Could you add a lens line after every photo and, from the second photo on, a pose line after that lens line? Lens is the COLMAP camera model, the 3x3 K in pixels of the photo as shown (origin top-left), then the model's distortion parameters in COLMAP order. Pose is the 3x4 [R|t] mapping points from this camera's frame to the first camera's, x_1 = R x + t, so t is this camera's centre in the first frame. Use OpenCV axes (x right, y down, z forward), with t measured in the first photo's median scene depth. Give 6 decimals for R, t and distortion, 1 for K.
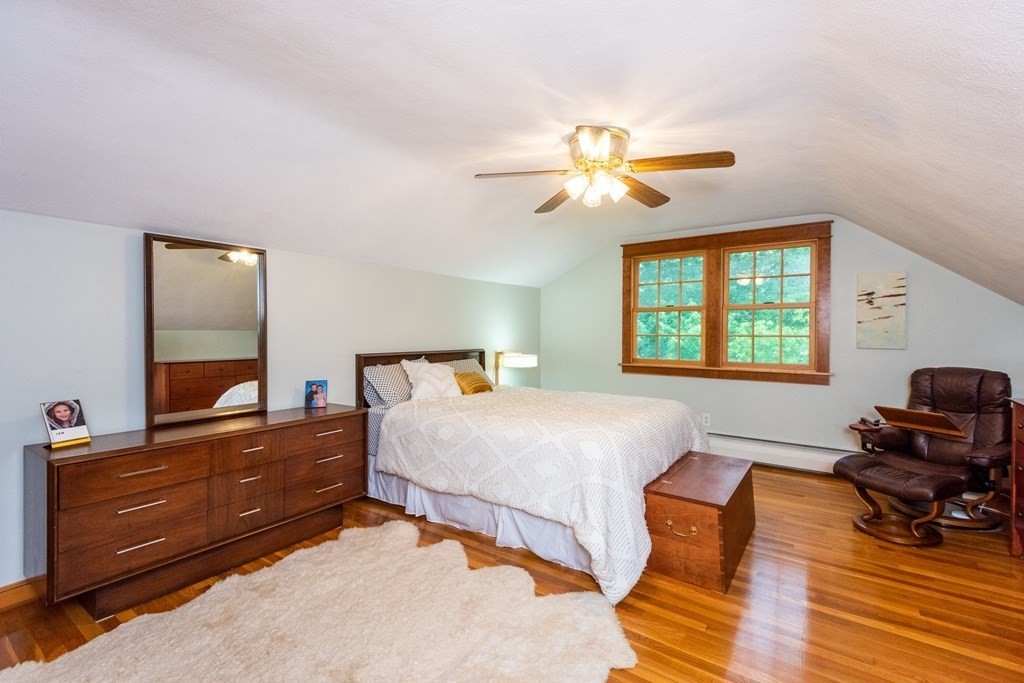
lens RADIAL K [[460.1, 0, 512.0], [0, 460.1, 341.5], [0, 0, 1]] dist [0.000415, -0.000077]
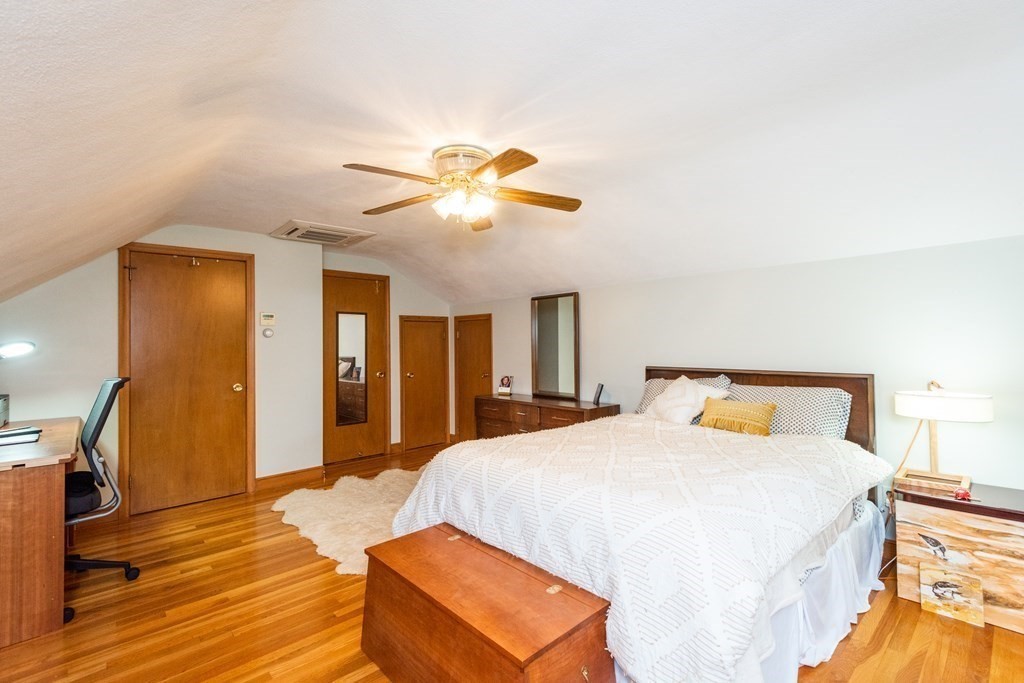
lens RADIAL K [[460.1, 0, 512.0], [0, 460.1, 341.5], [0, 0, 1]] dist [0.000415, -0.000077]
pose [[-0.230405, -0.011624, -0.973025, 1.269279], [-0.004320, 0.999931, -0.010922, -0.021625], [0.973085, 0.001687, -0.230439, 1.506028]]
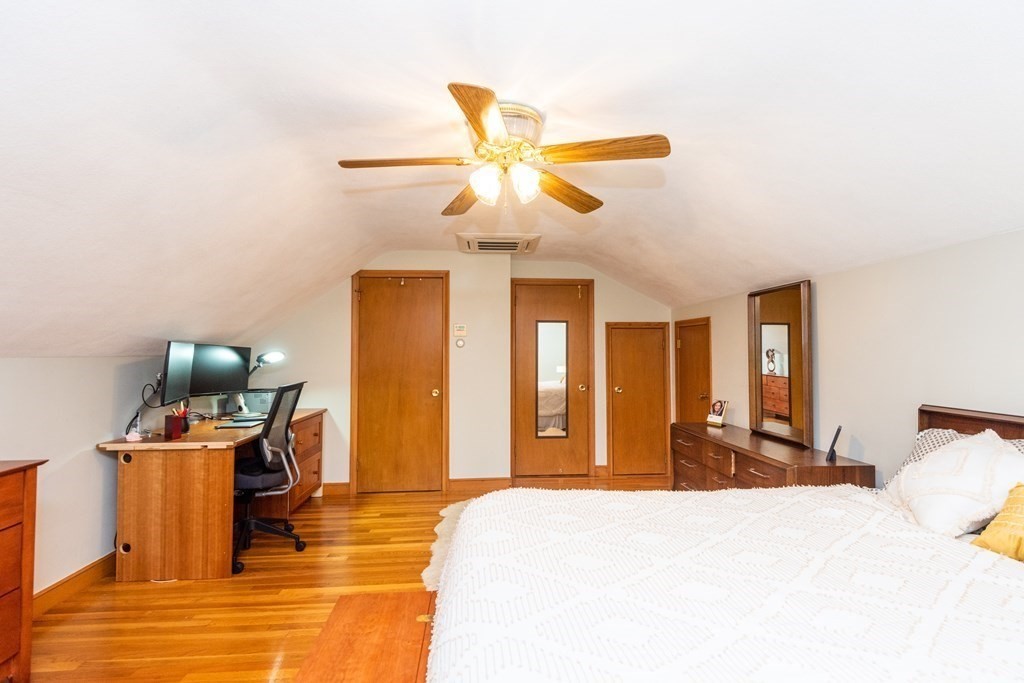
lens RADIAL K [[467.0, 0, 512.0], [0, 467.0, 341.5], [0, 0, 1]] dist [0.034754, -0.029128]
pose [[-0.781715, -0.022381, -0.623235, 0.744589], [-0.015482, 0.999744, -0.016483, -0.050920], [0.623444, -0.003237, -0.781861, 1.833858]]
